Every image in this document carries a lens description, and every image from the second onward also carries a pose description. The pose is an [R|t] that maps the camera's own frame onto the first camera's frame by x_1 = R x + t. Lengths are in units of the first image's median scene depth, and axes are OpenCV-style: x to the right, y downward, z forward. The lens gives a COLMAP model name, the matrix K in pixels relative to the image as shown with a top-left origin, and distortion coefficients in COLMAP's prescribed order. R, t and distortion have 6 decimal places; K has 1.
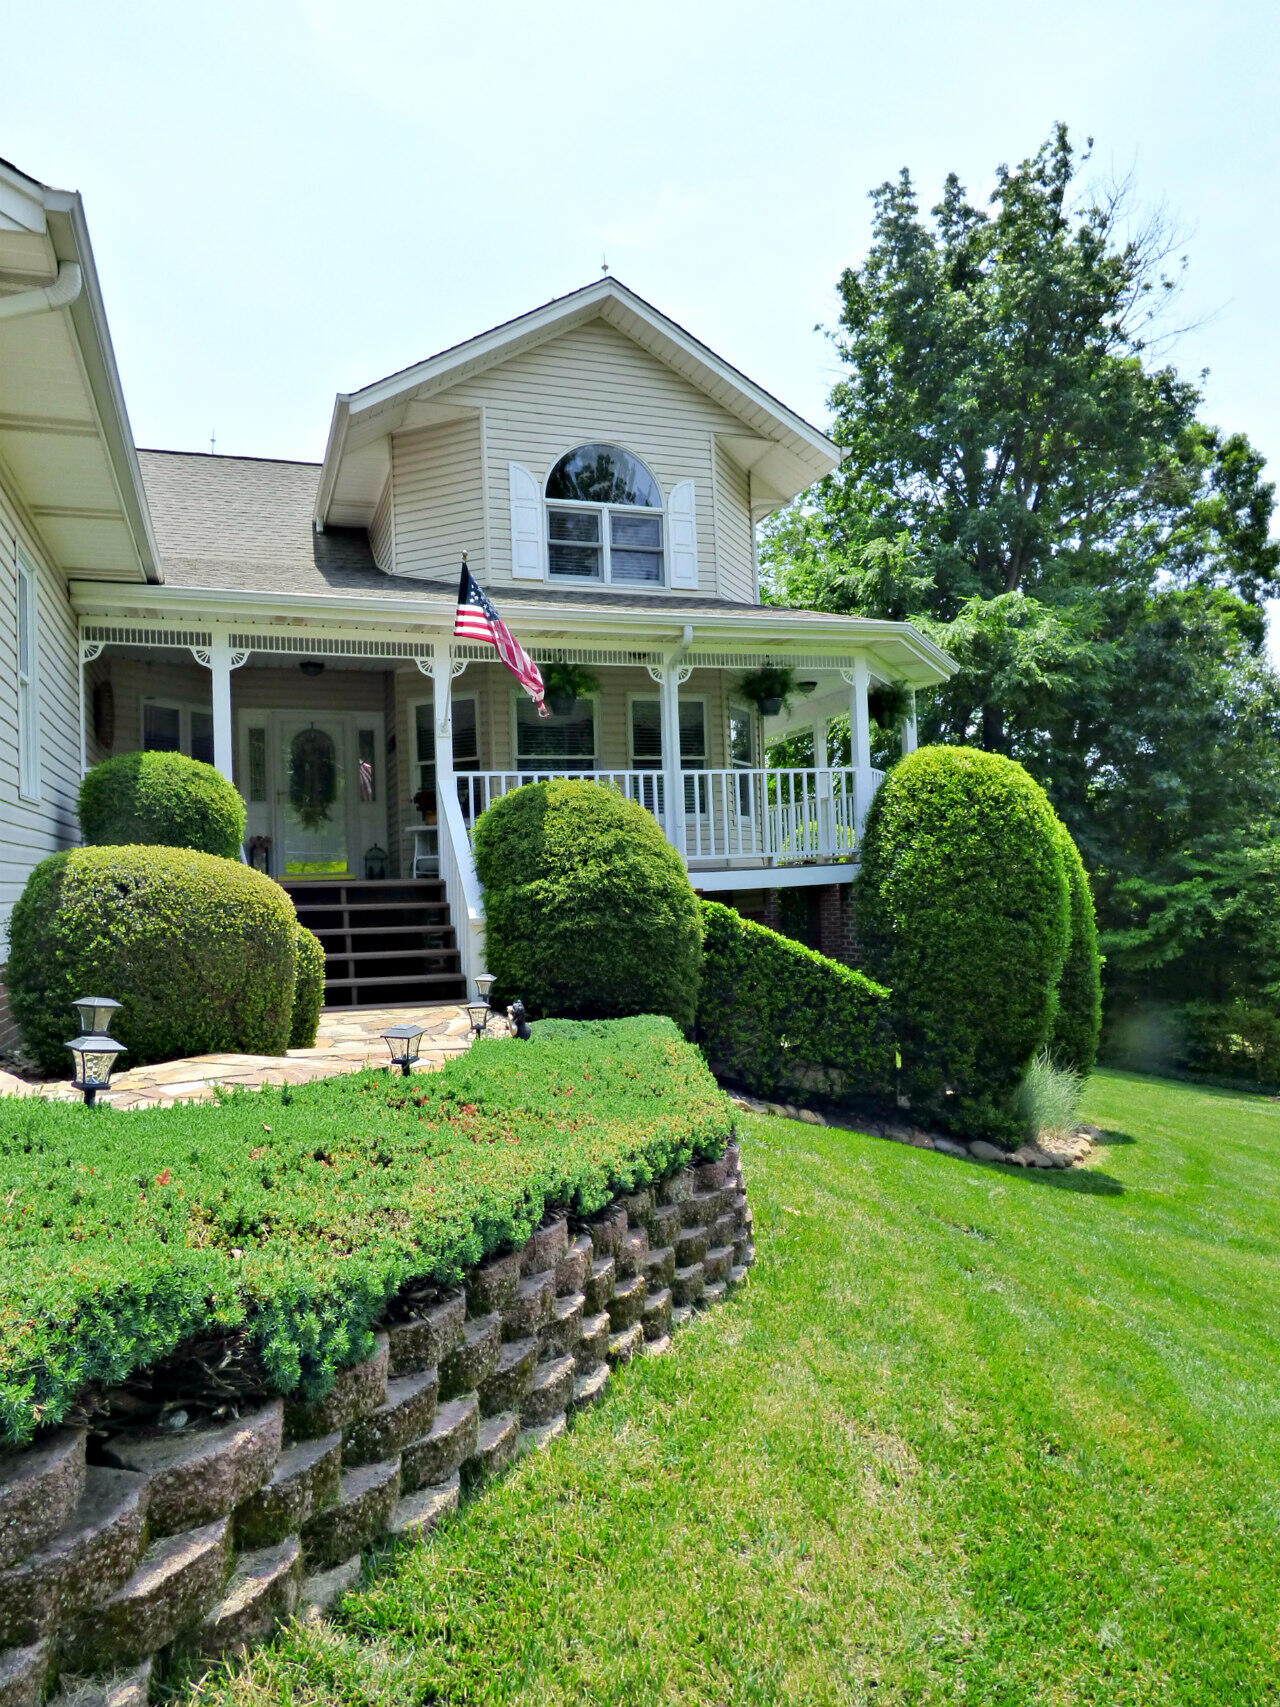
lens RADIAL K [[1080.1, 0, 603.5], [0, 1080.1, 854.7], [0, 0, 1]] dist [-0.081656, -0.000862]
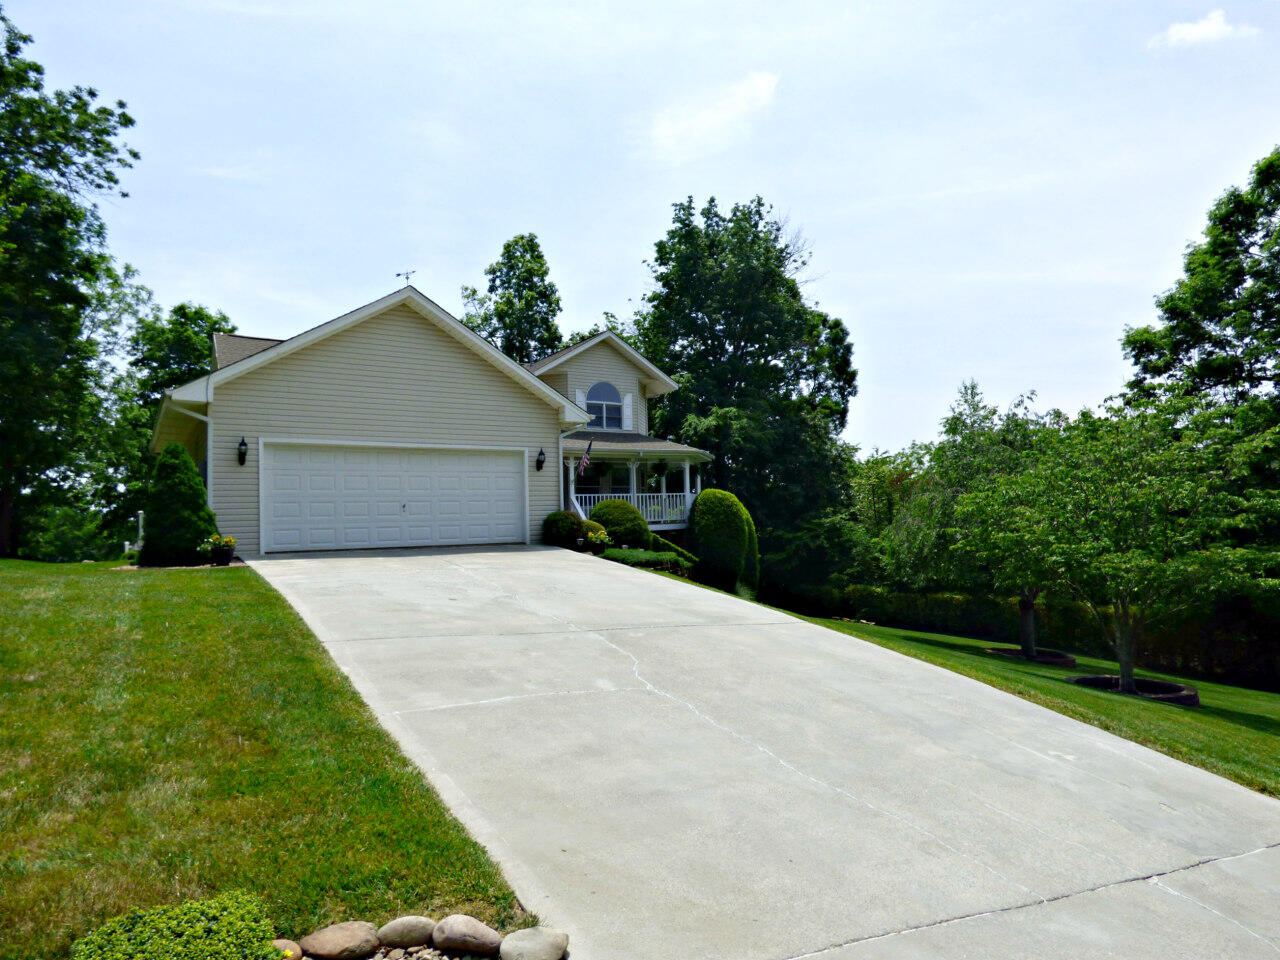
lens RADIAL K [[782.0, 0, 640.0], [0, 782.0, 480.0], [0, 0, 1]] dist [-0.031157, -0.003140]
pose [[0.966777, 0.025950, 0.254302, -0.470889], [-0.014690, 0.998830, -0.046075, -0.009585], [-0.255200, 0.040808, 0.966027, -1.174442]]
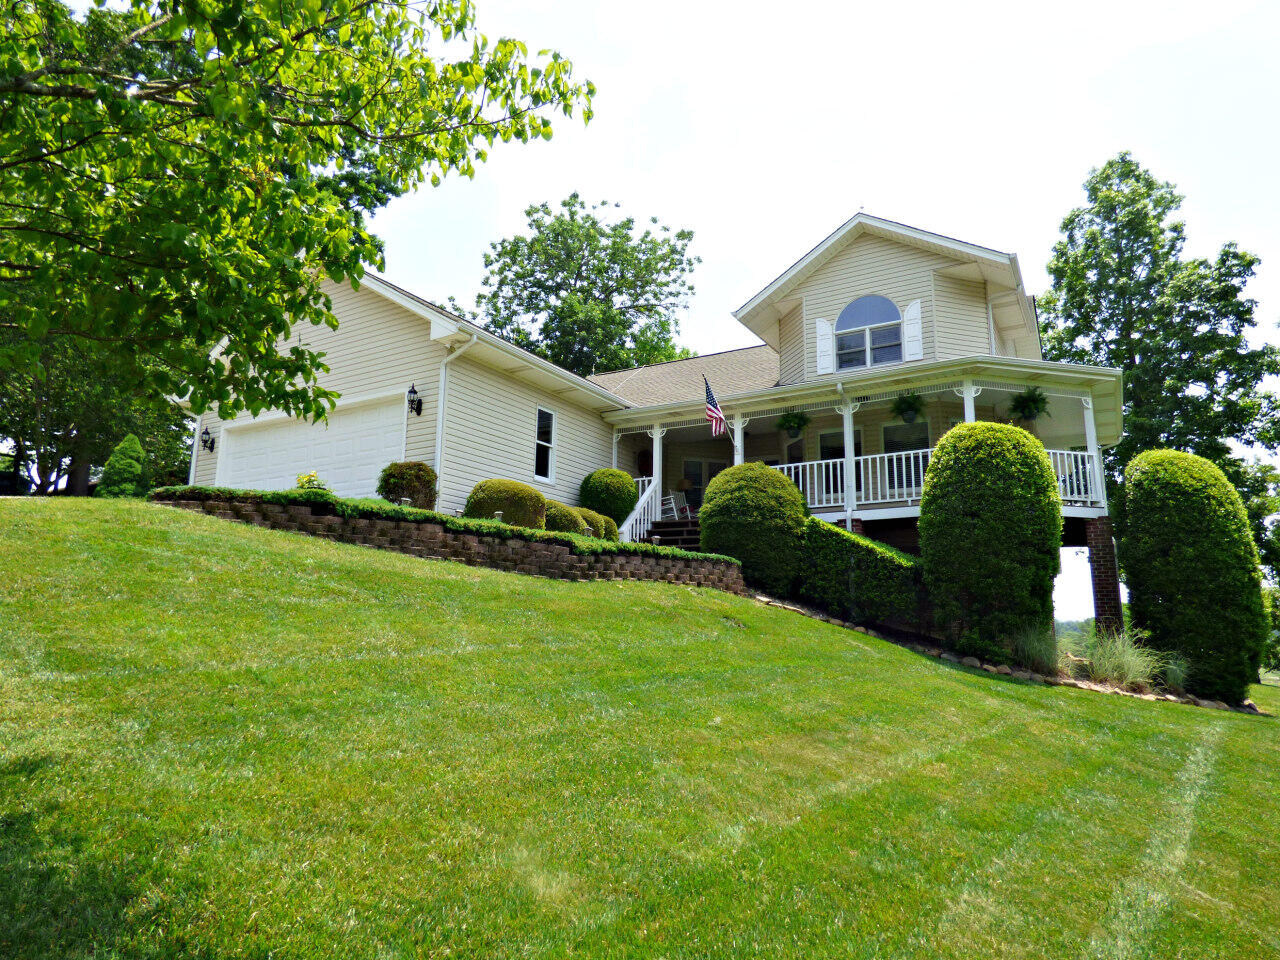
lens RADIAL K [[809.9, 0, 640.0], [0, 809.9, 480.0], [0, 0, 1]] dist [-0.081656, -0.000862]
pose [[0.636189, -0.107035, -0.764073, 0.804829], [-0.027106, 0.986618, -0.160779, 0.173457], [0.771057, 0.122997, 0.624774, -0.137918]]
